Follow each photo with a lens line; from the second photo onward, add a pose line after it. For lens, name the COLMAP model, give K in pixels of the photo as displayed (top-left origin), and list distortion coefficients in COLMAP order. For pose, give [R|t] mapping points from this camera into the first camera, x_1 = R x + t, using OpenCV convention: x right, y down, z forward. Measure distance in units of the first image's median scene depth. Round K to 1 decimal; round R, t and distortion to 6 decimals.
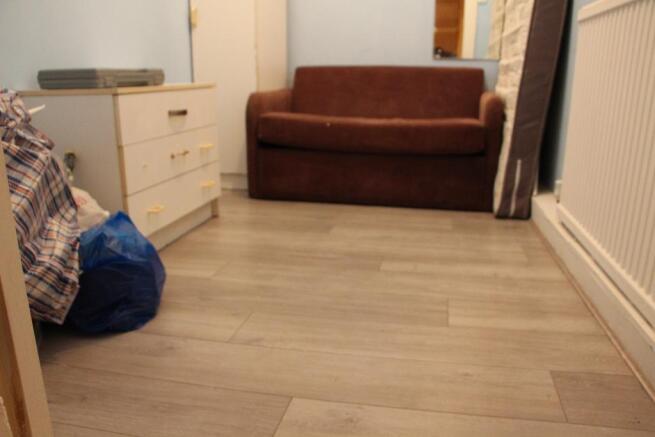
lens RADIAL K [[528.6, 0, 323.4], [0, 528.6, 227.6], [0, 0, 1]] dist [-0.195526, 0.166168]
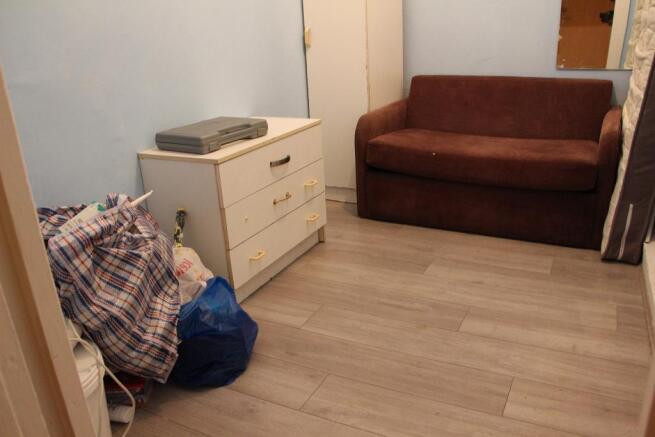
lens RADIAL K [[528.6, 0, 323.4], [0, 528.6, 227.6], [0, 0, 1]] dist [-0.195526, 0.166168]
pose [[0.963730, 0.049170, -0.262310, 0.128151], [-0.024517, 0.995036, 0.096443, -0.253343], [0.265750, -0.086514, 0.960152, -0.045321]]
